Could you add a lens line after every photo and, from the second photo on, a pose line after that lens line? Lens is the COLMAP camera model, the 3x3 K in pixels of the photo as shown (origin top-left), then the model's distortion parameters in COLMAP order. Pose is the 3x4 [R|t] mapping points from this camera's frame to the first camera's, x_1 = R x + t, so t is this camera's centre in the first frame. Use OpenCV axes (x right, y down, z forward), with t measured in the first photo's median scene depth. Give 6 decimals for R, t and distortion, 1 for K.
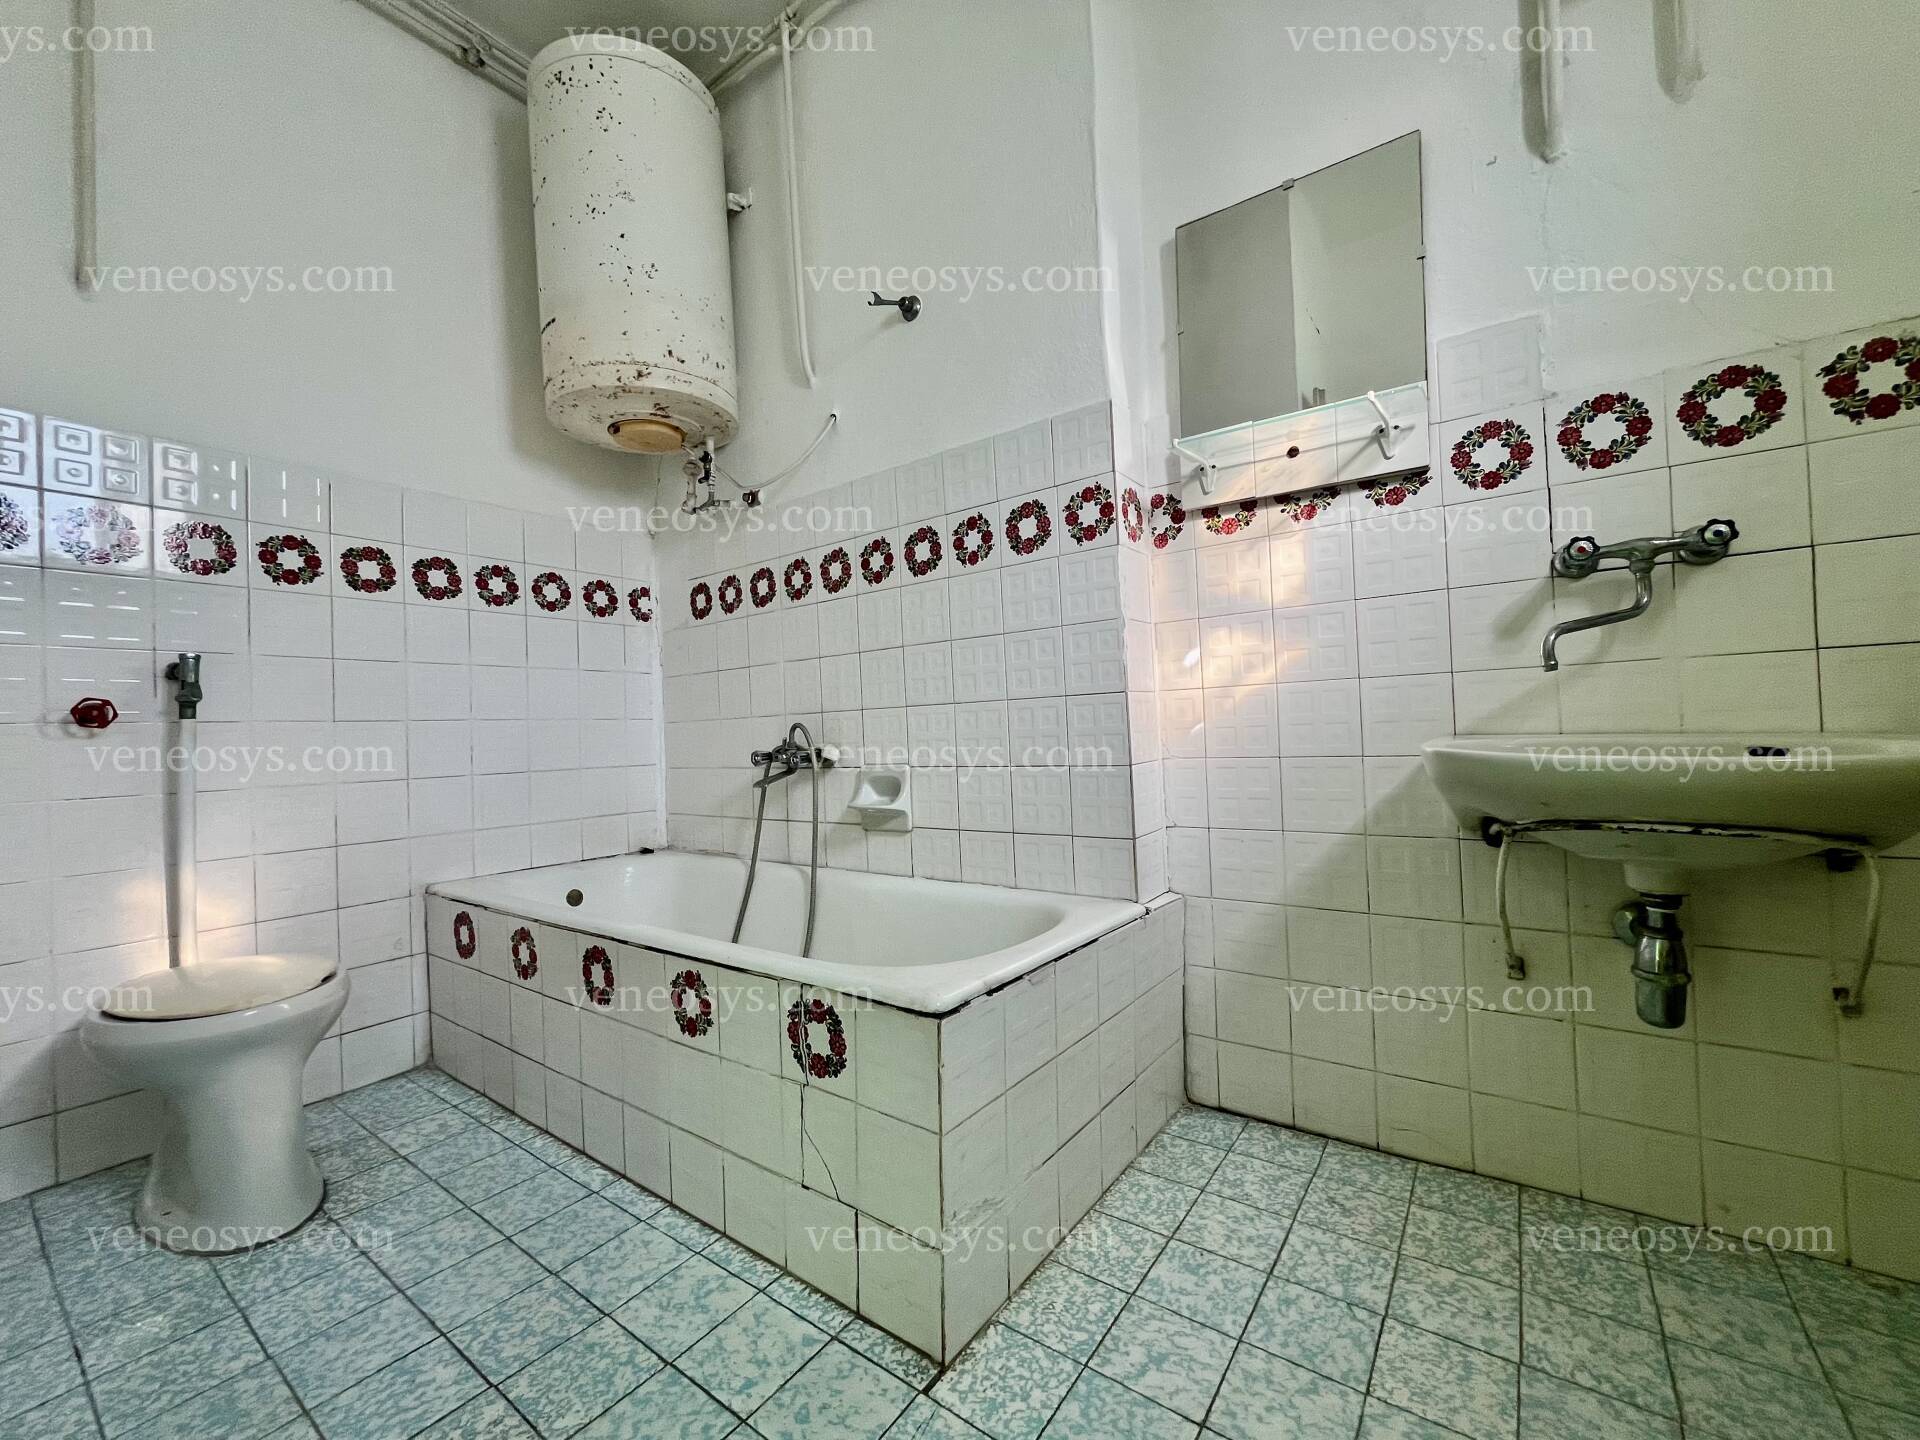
lens RADIAL K [[777.3, 0, 956.6], [0, 777.3, 722.0], [0, 0, 1]] dist [-0.003879, 0.000254]
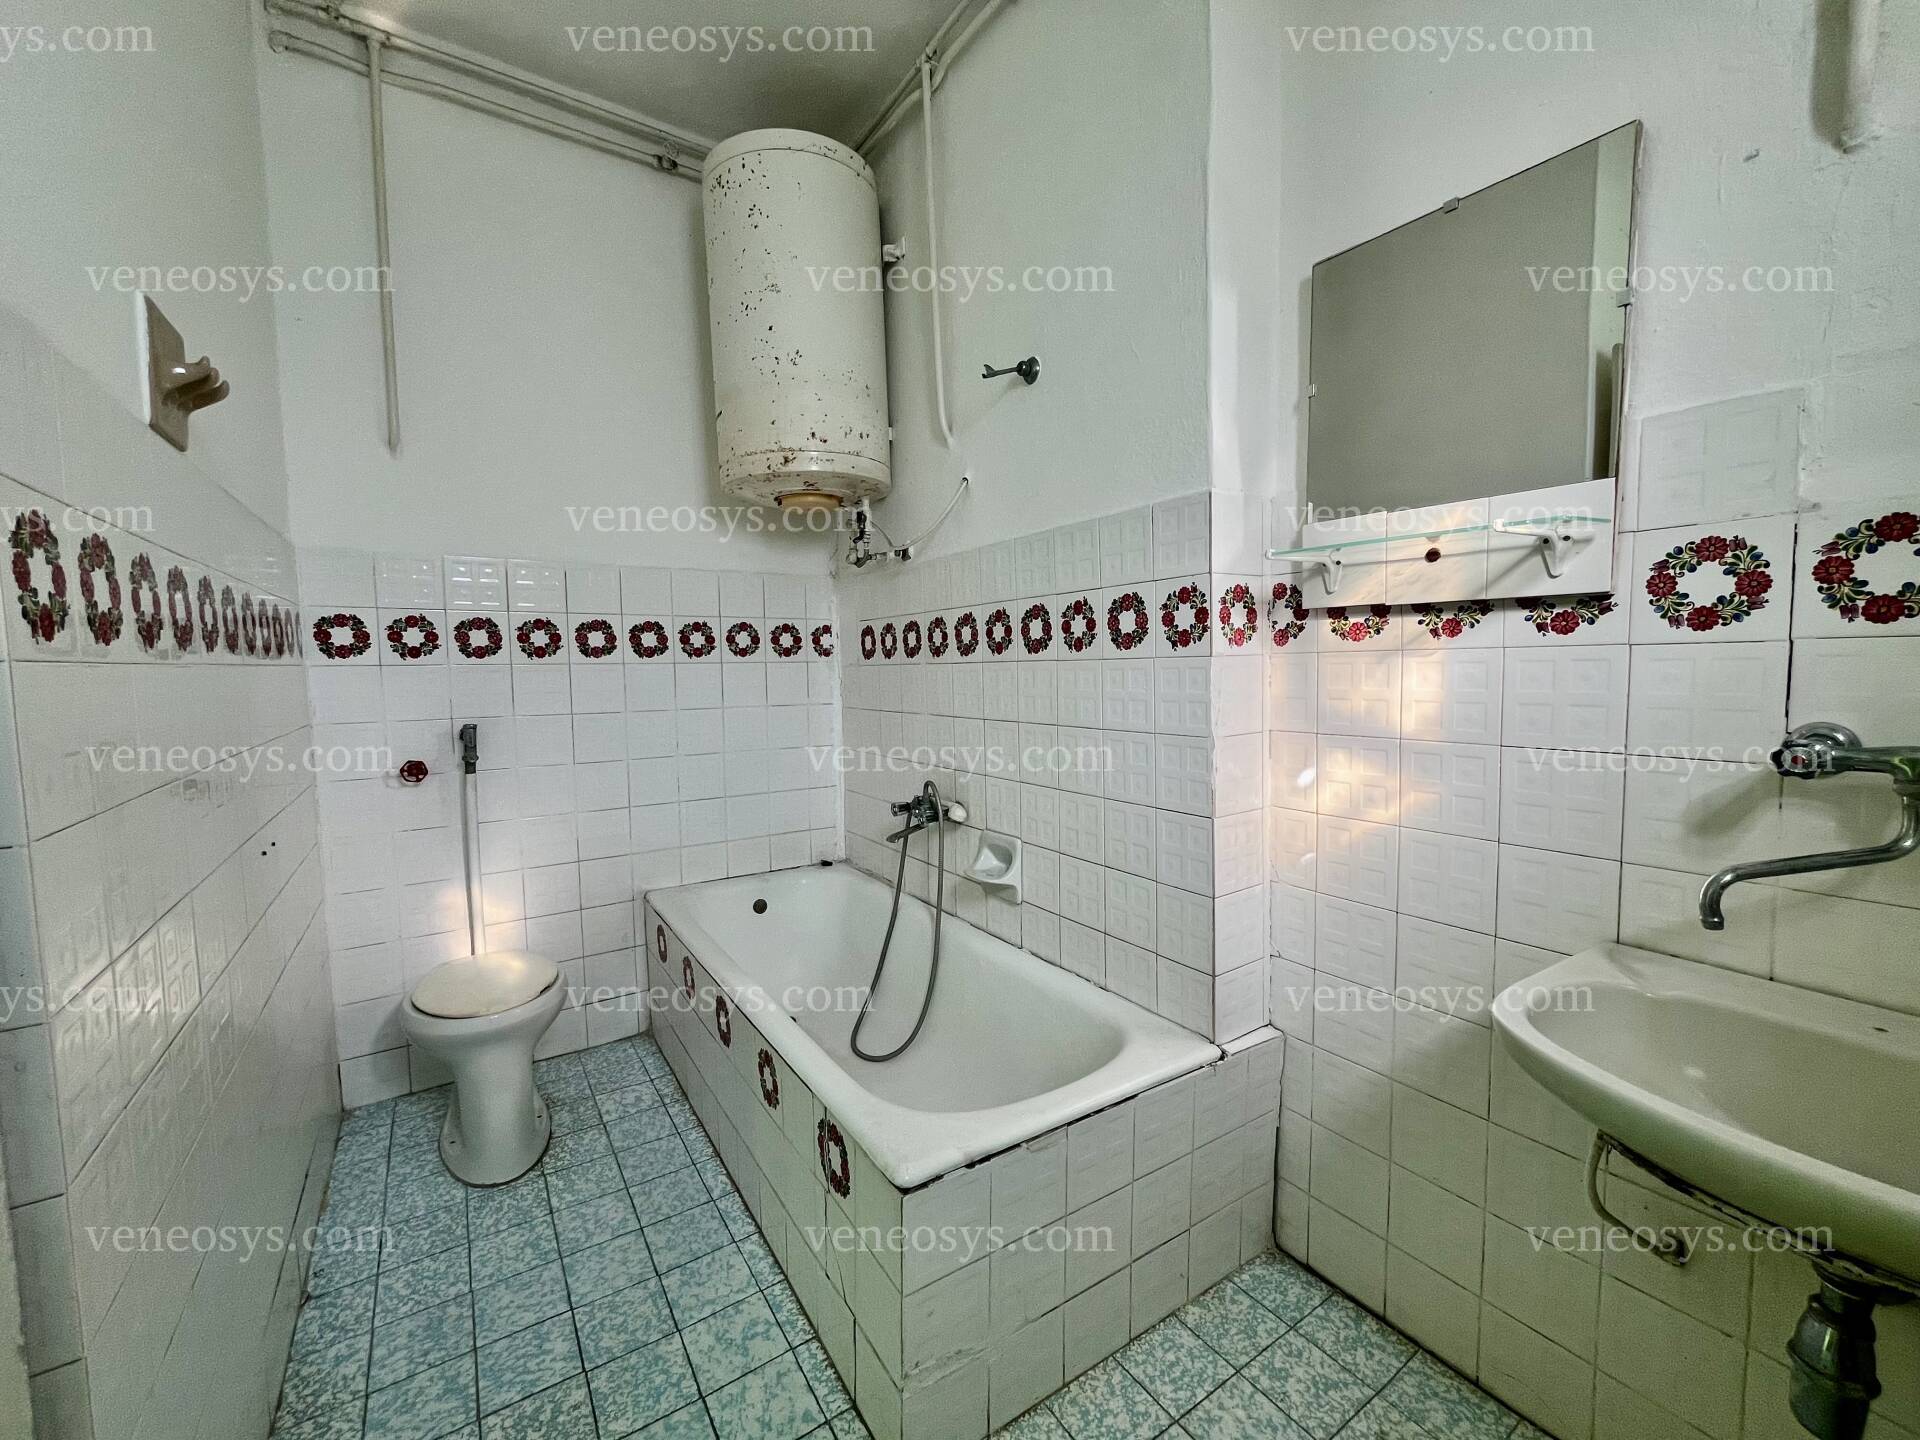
lens RADIAL K [[777.3, 0, 956.6], [0, 777.3, 722.0], [0, 0, 1]] dist [-0.003879, 0.000254]
pose [[0.937064, 0.048398, -0.345786, 0.241218], [-0.015926, 0.995240, 0.096141, -0.229884], [0.348793, -0.084584, 0.933375, 0.054875]]
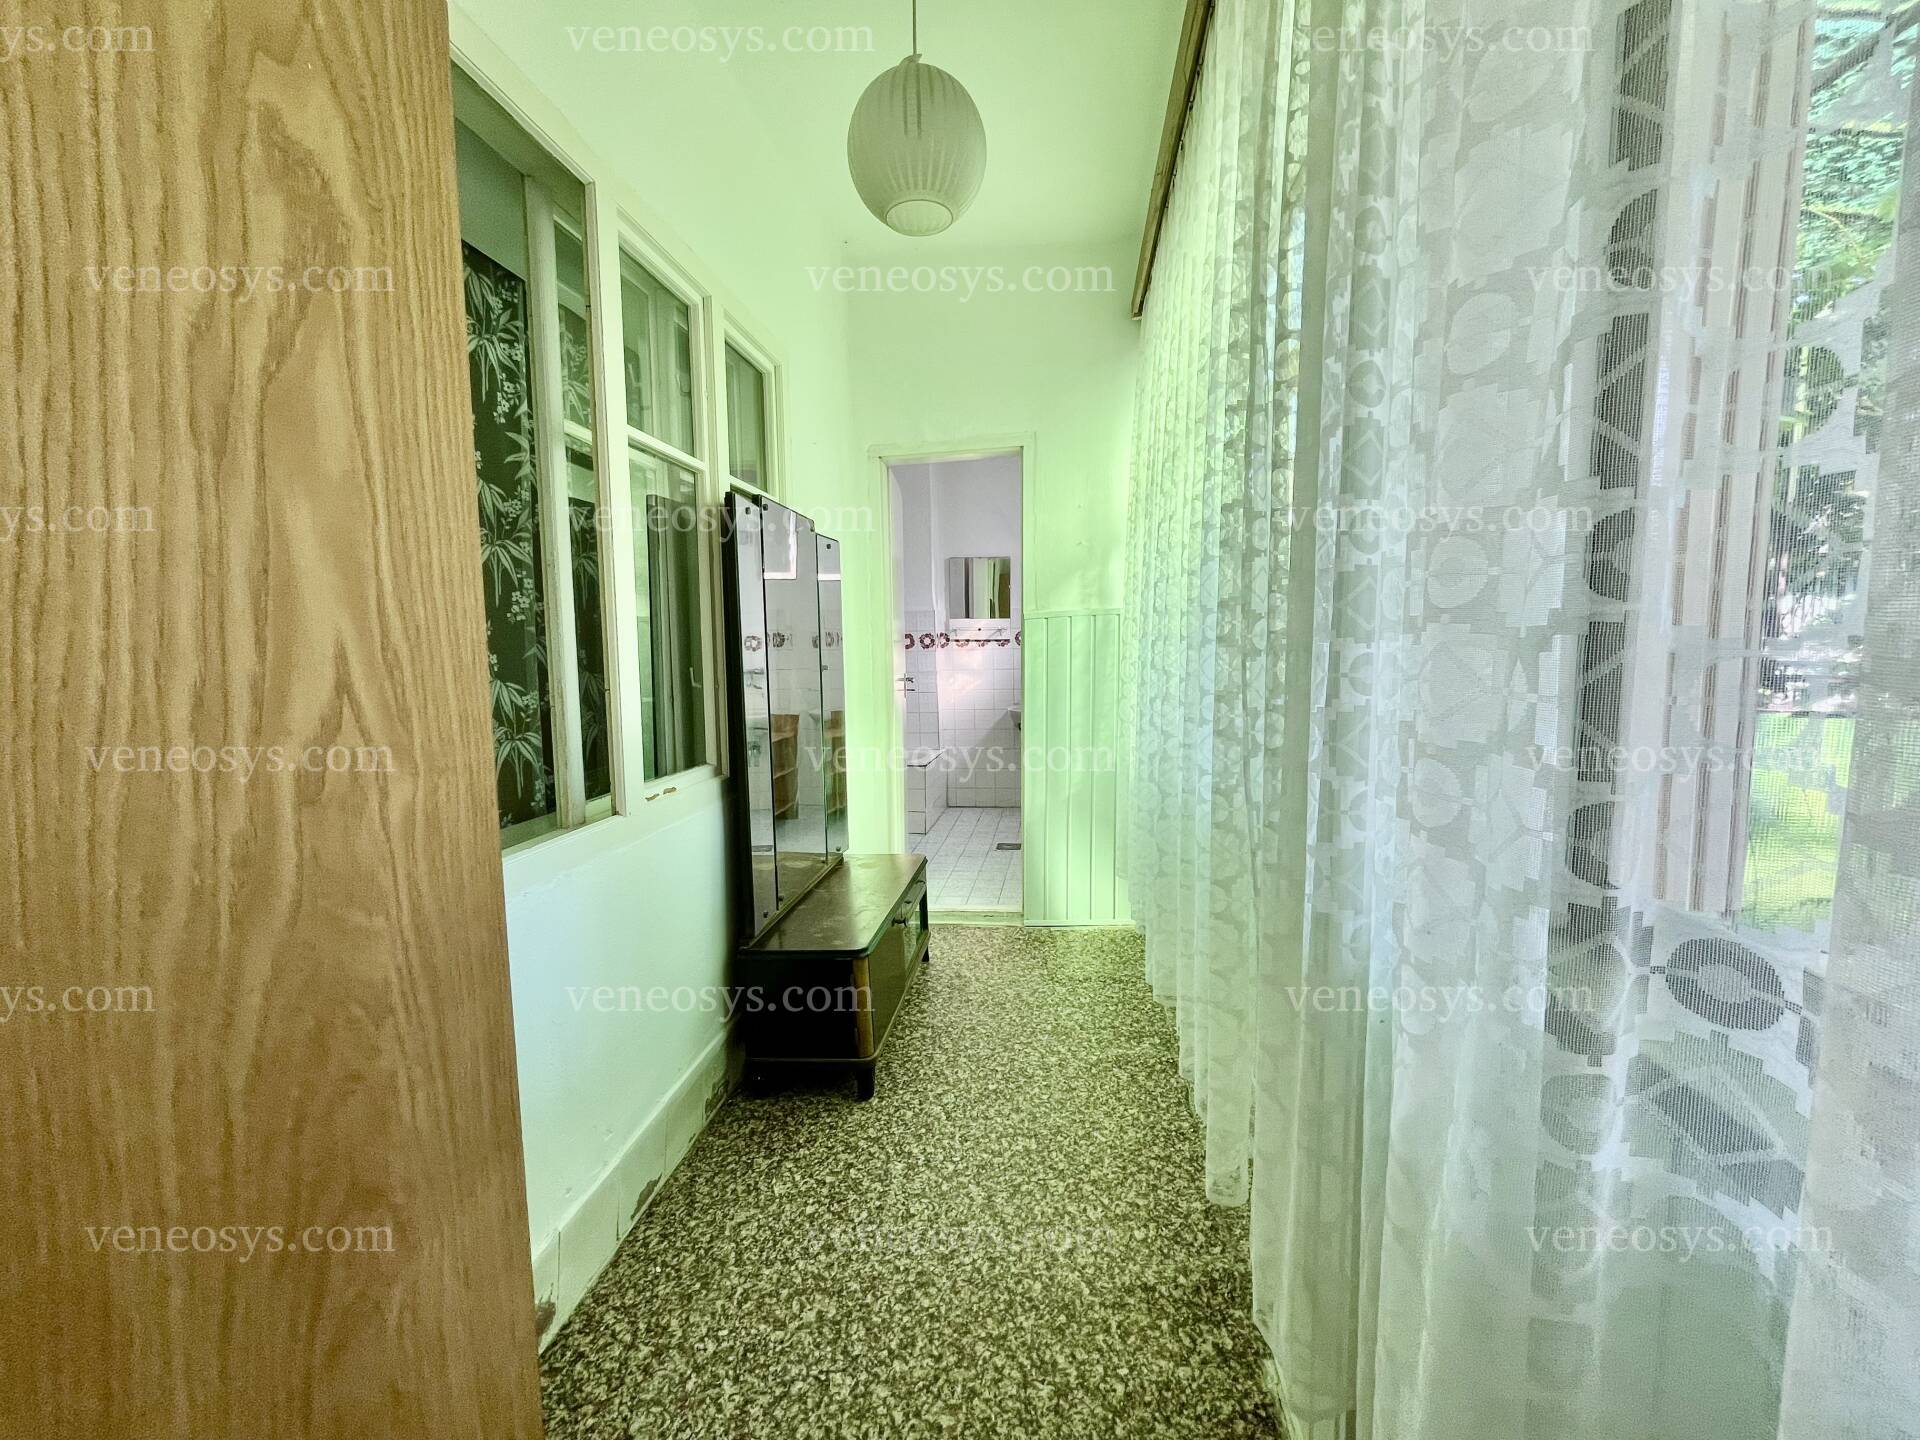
lens RADIAL K [[777.3, 0, 956.6], [0, 777.3, 722.0], [0, 0, 1]] dist [-0.003879, 0.000254]
pose [[0.880017, -0.027741, 0.474131, -1.399217], [-0.017734, 0.995677, 0.091171, -0.227121], [-0.474611, -0.088640, 0.875721, -2.190582]]
